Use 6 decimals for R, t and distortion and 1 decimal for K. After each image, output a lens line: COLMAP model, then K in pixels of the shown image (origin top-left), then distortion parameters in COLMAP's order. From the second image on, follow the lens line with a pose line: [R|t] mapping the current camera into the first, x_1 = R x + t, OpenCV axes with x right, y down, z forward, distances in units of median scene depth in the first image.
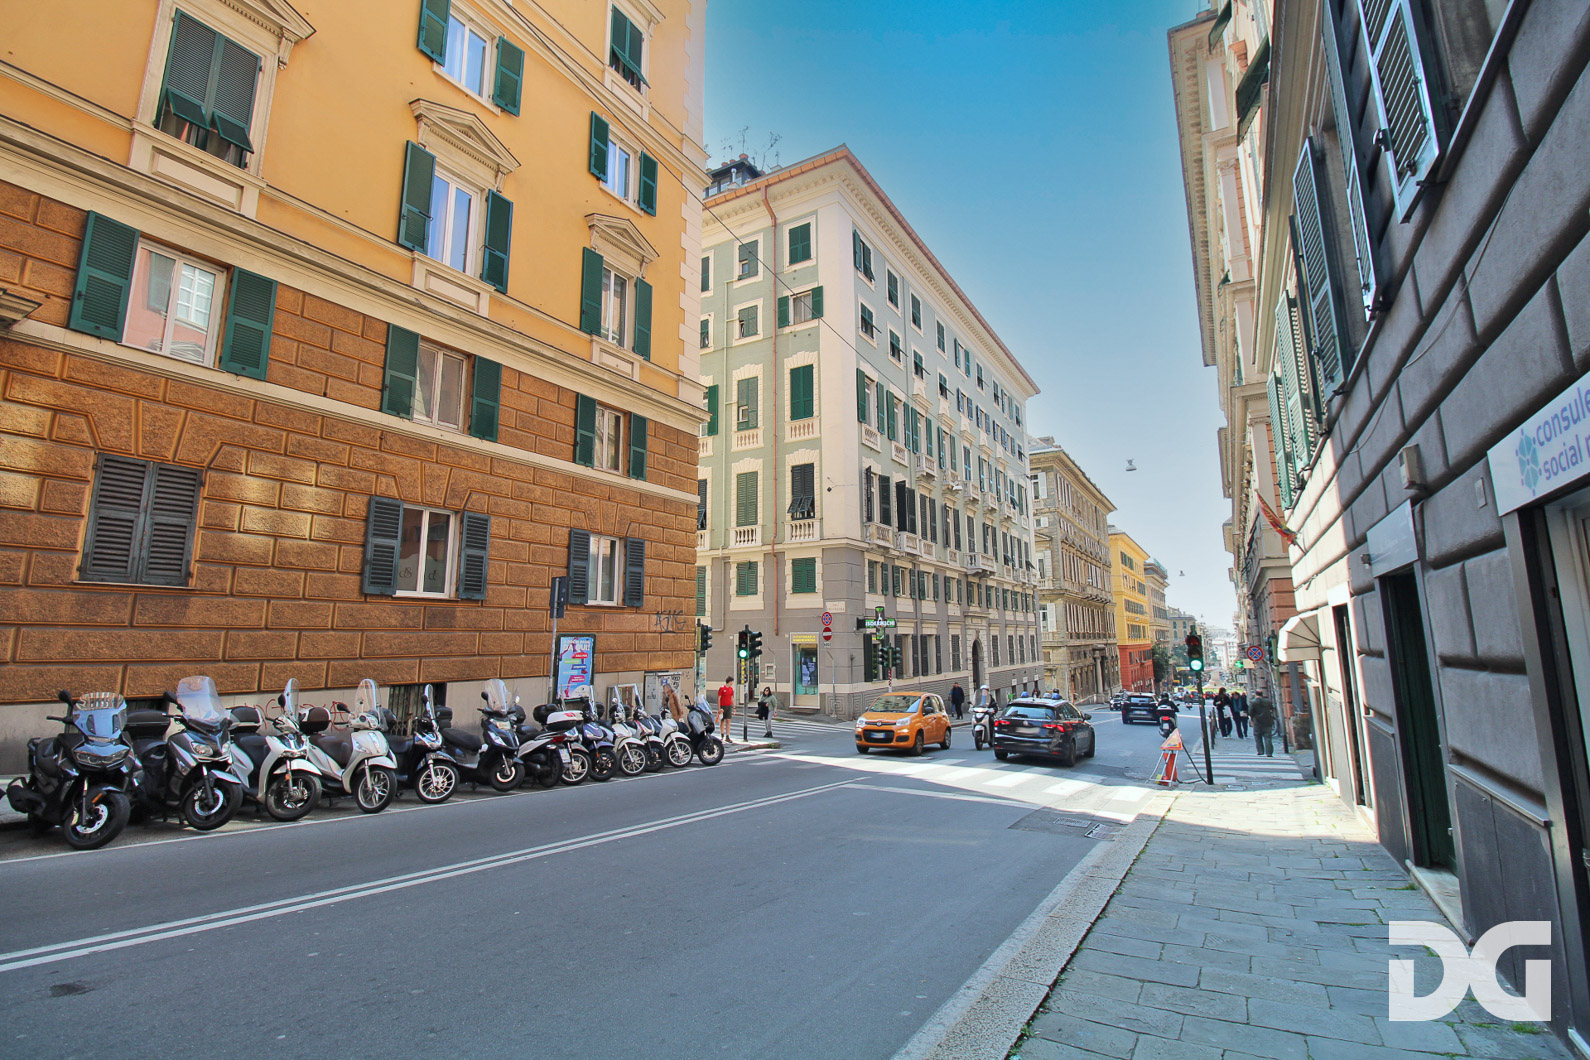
lens RADIAL K [[736.3, 0, 805.1], [0, 736.3, 522.5], [0, 0, 1]] dist [-0.007649, -0.009093]
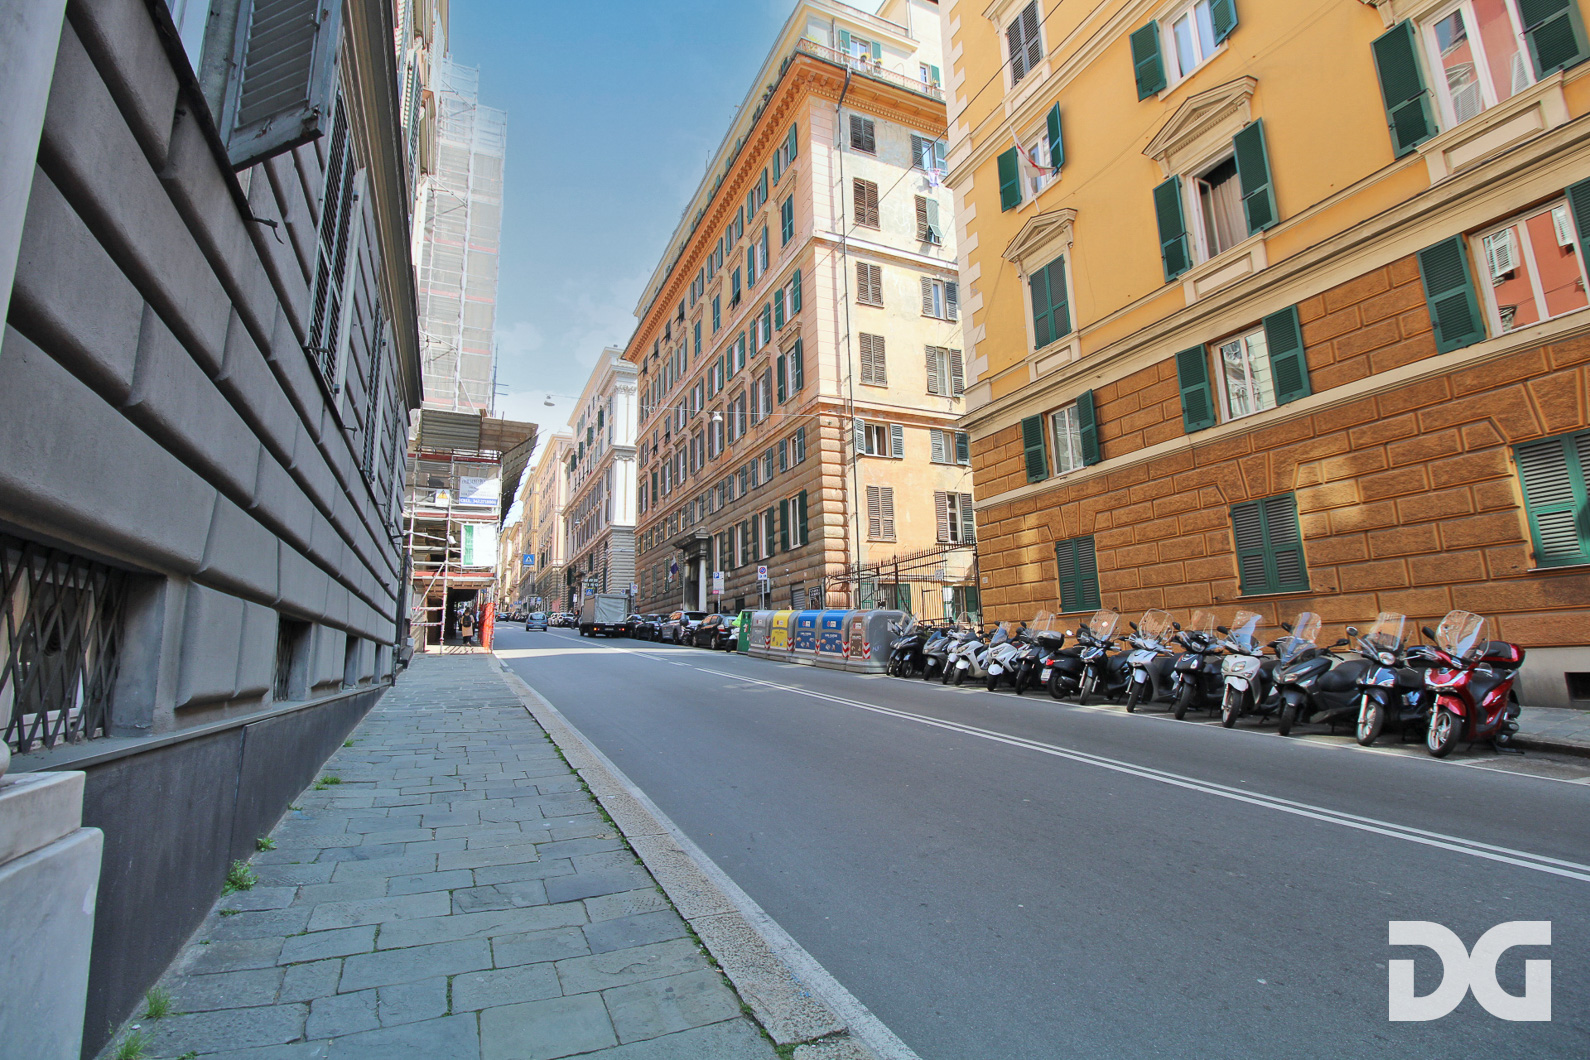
lens RADIAL K [[736.3, 0, 799.4], [0, 736.3, 528.6], [0, 0, 1]] dist [-0.007649, -0.009093]
pose [[-0.570236, -0.119128, -0.812797, 0.572066], [0.163346, 0.953229, -0.254309, 0.153261], [0.805077, -0.277783, -0.524106, 0.944782]]
